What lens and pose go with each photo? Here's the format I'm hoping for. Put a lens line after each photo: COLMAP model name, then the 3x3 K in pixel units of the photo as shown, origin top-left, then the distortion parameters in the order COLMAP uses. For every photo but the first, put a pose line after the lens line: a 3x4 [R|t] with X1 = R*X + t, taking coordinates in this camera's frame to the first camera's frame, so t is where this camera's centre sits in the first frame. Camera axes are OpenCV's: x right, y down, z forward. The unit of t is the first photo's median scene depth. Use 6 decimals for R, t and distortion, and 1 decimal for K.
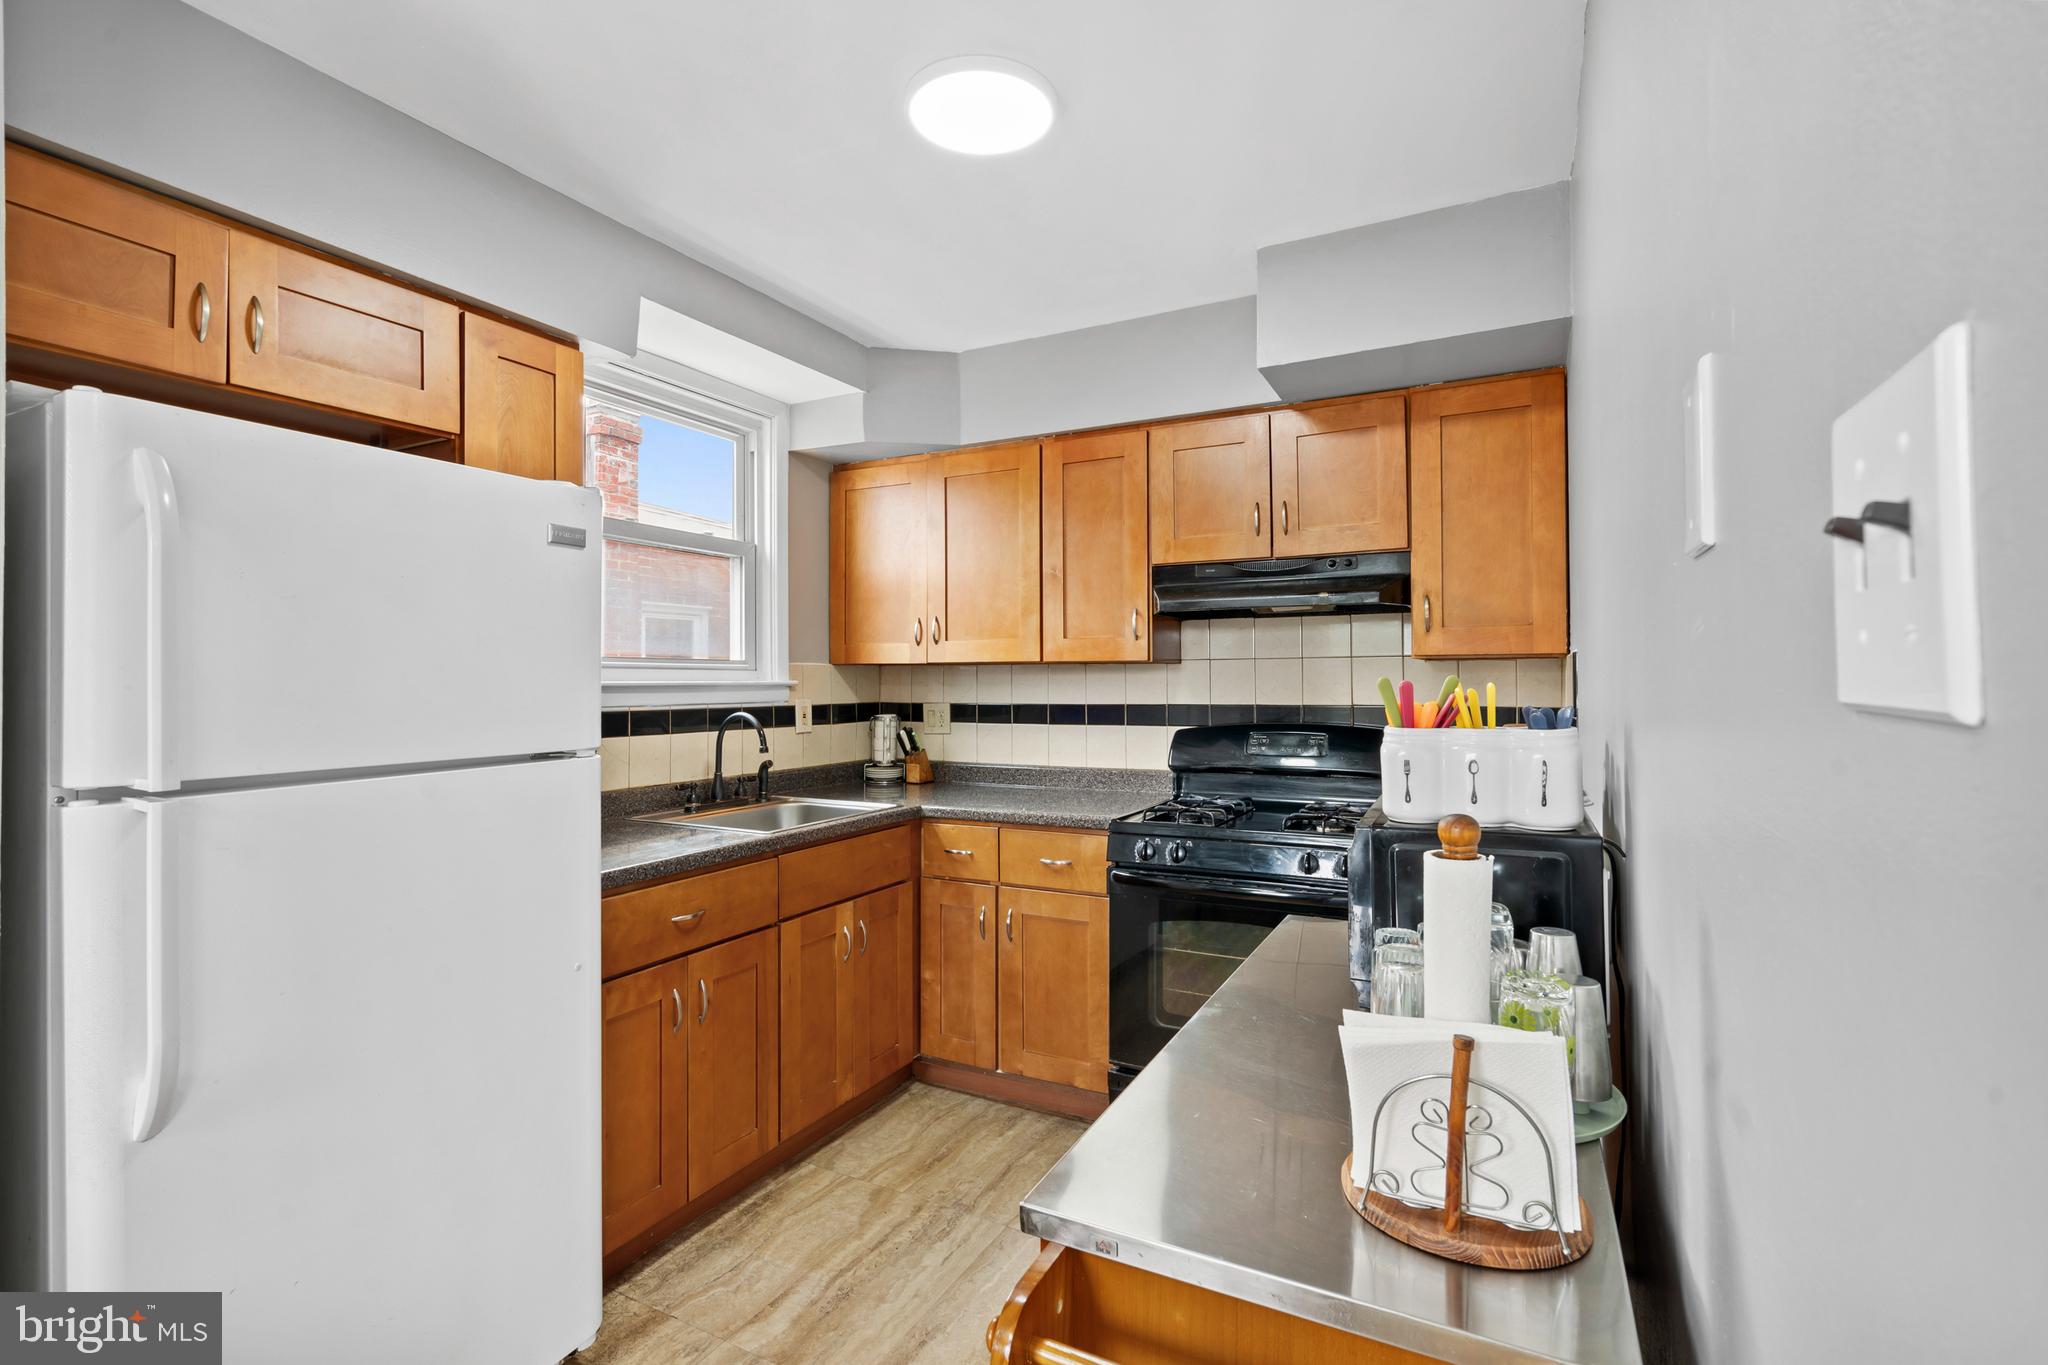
lens RADIAL K [[949.6, 0, 1015.2], [0, 949.6, 672.4], [0, 0, 1]] dist [0.000097, 0.000192]
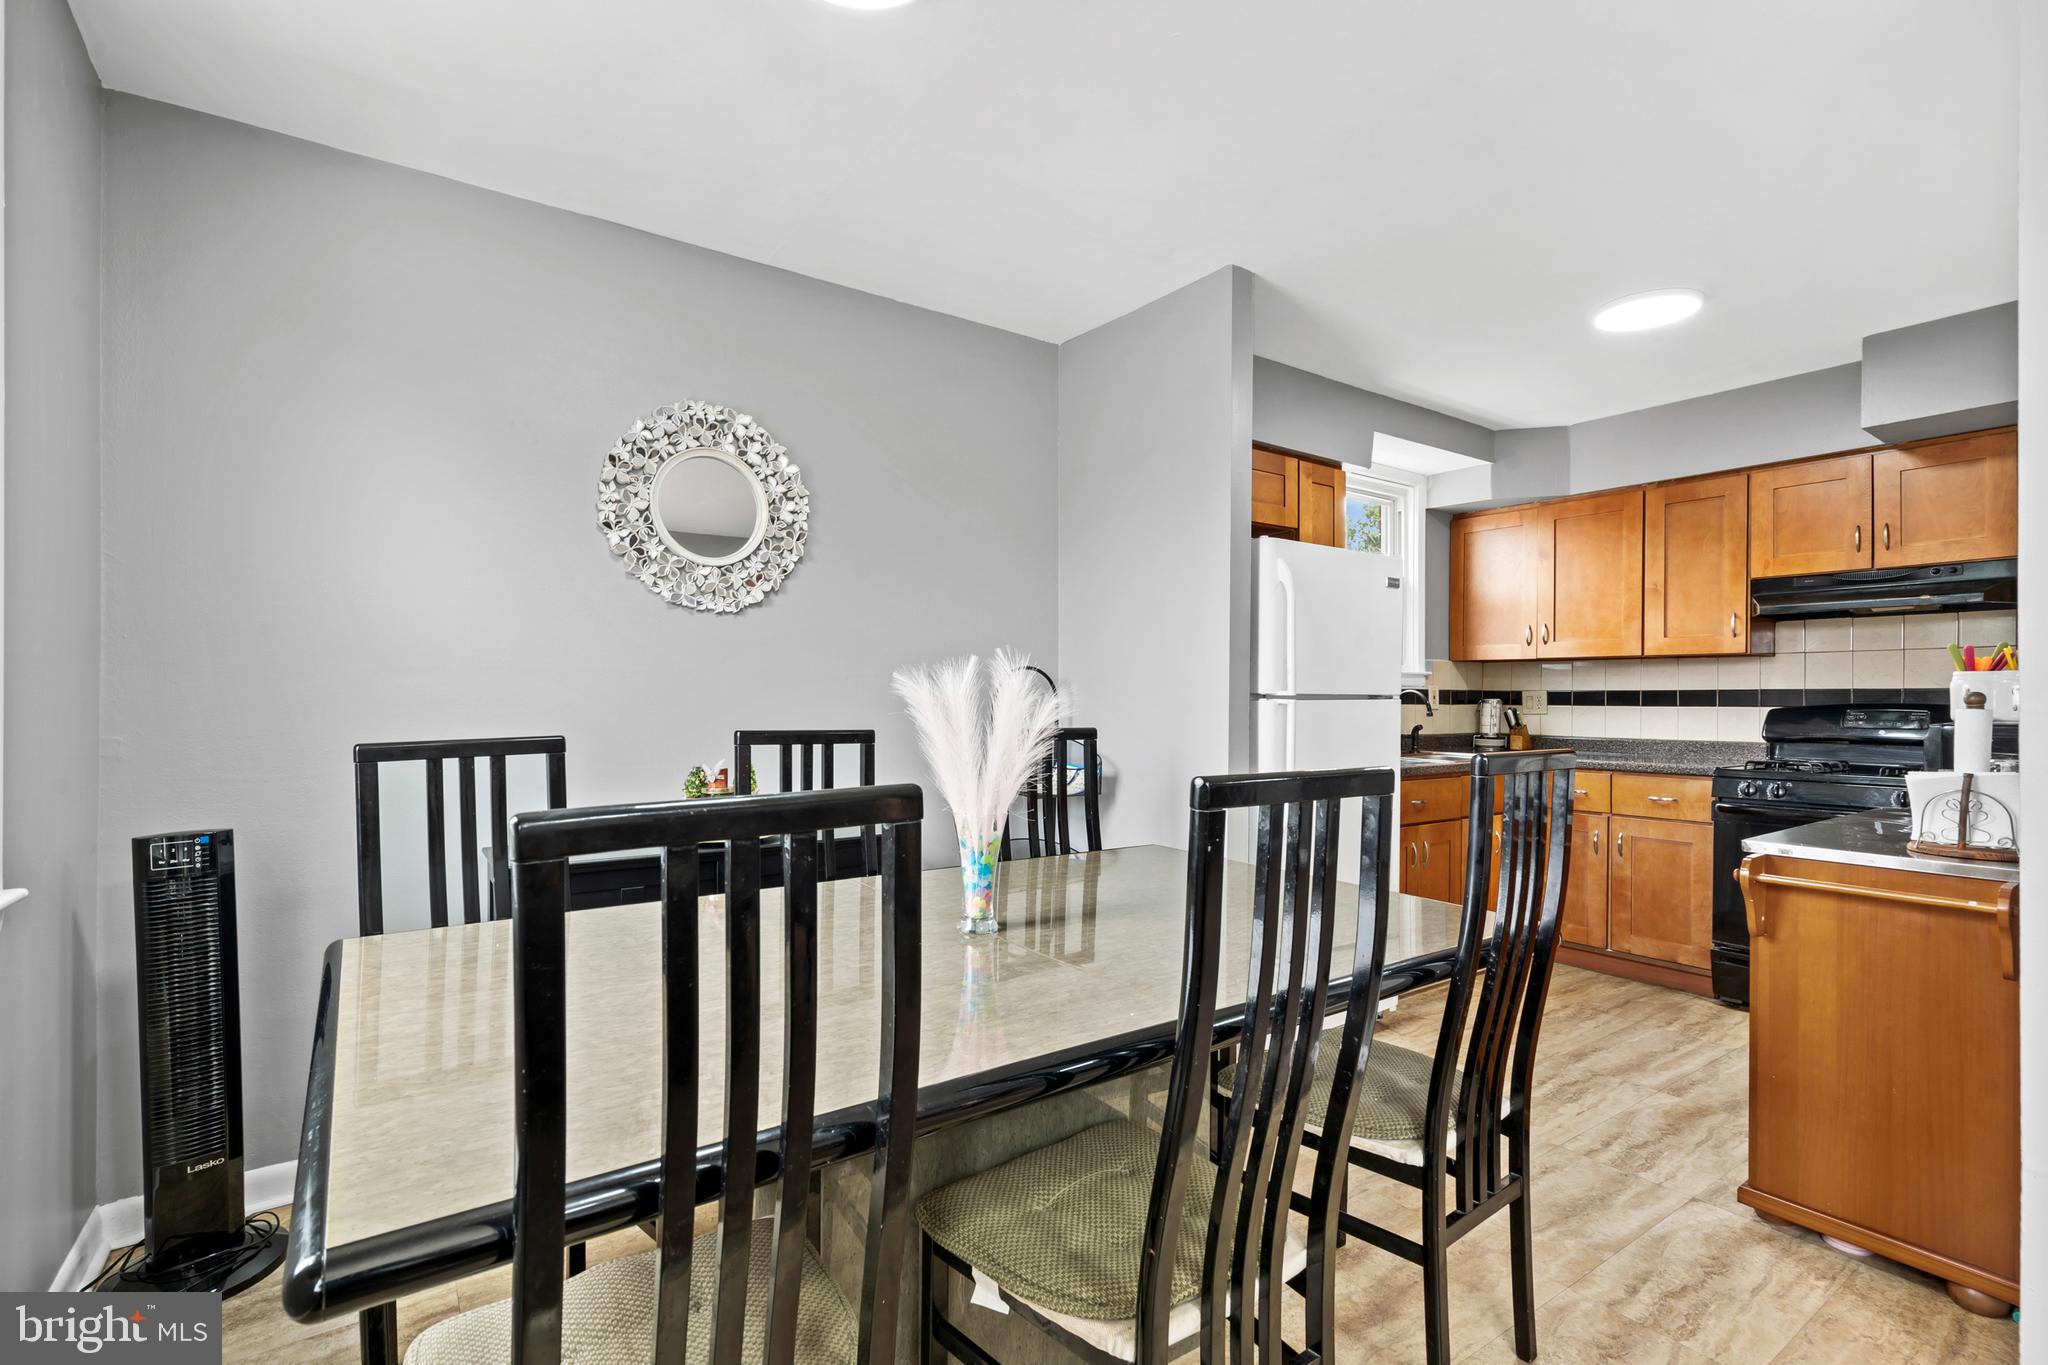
lens RADIAL K [[934.6, 0, 1024.0], [0, 934.6, 701.1], [0, 0, 1]] dist [0.002357, 0.000753]
pose [[0.891859, 0.011573, -0.452166, -0.160297], [-0.006610, 0.999899, 0.012553, 0.043993], [0.452266, -0.008207, 0.891845, -0.585145]]
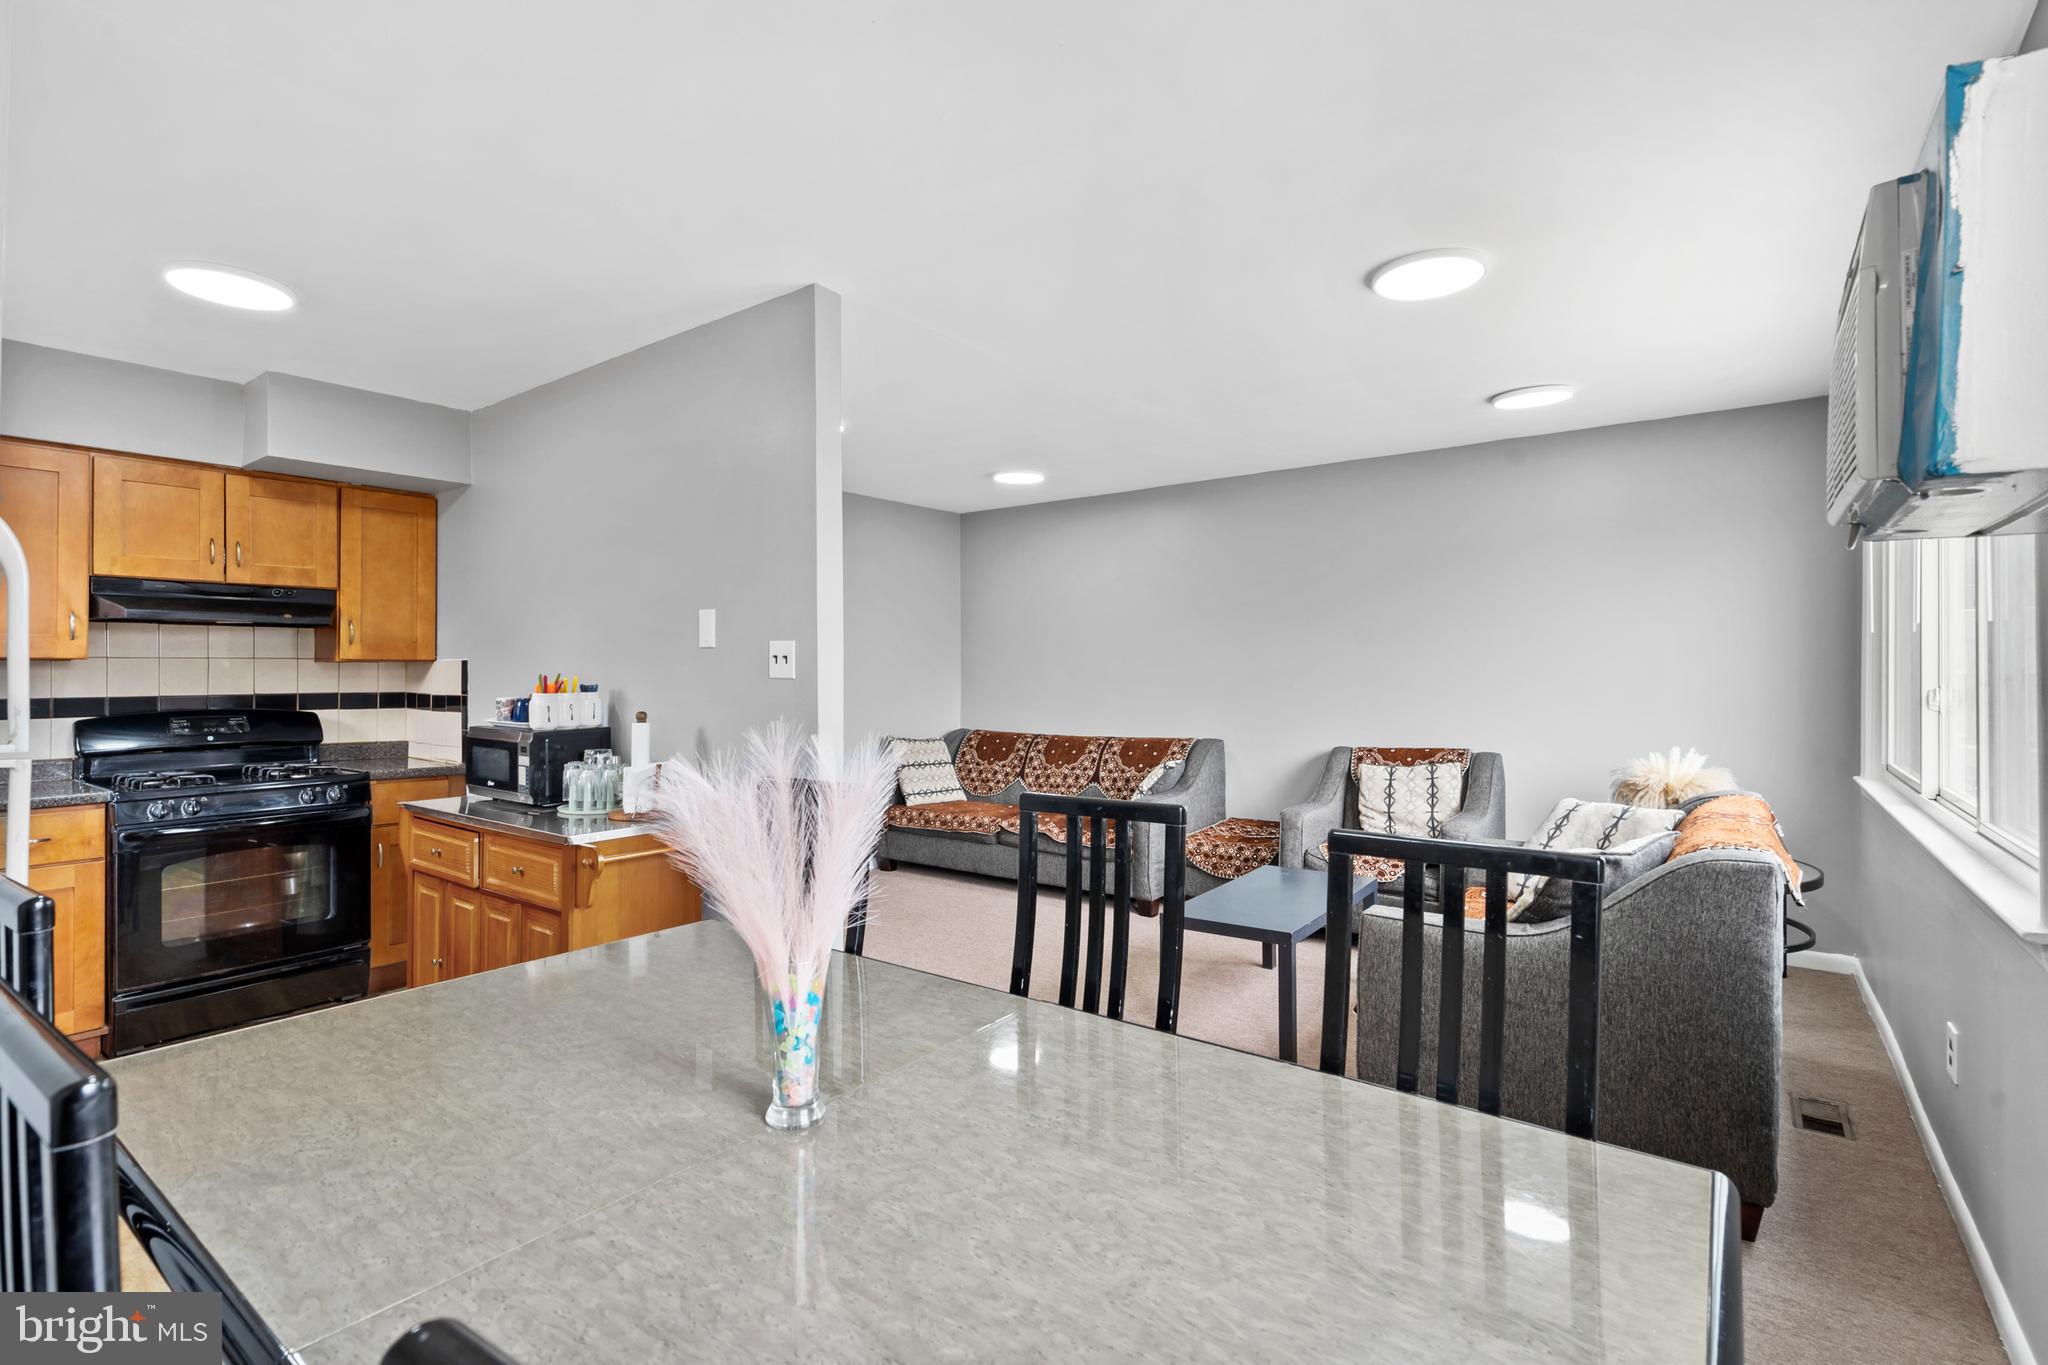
lens RADIAL K [[949.6, 0, 1015.2], [0, 949.6, 672.4], [0, 0, 1]] dist [0.000097, 0.000192]
pose [[0.168031, 0.007216, 0.985755, -0.793471], [-0.008087, 0.999950, -0.005942, 0.002448], [-0.985749, -0.006974, 0.168081, -0.281607]]
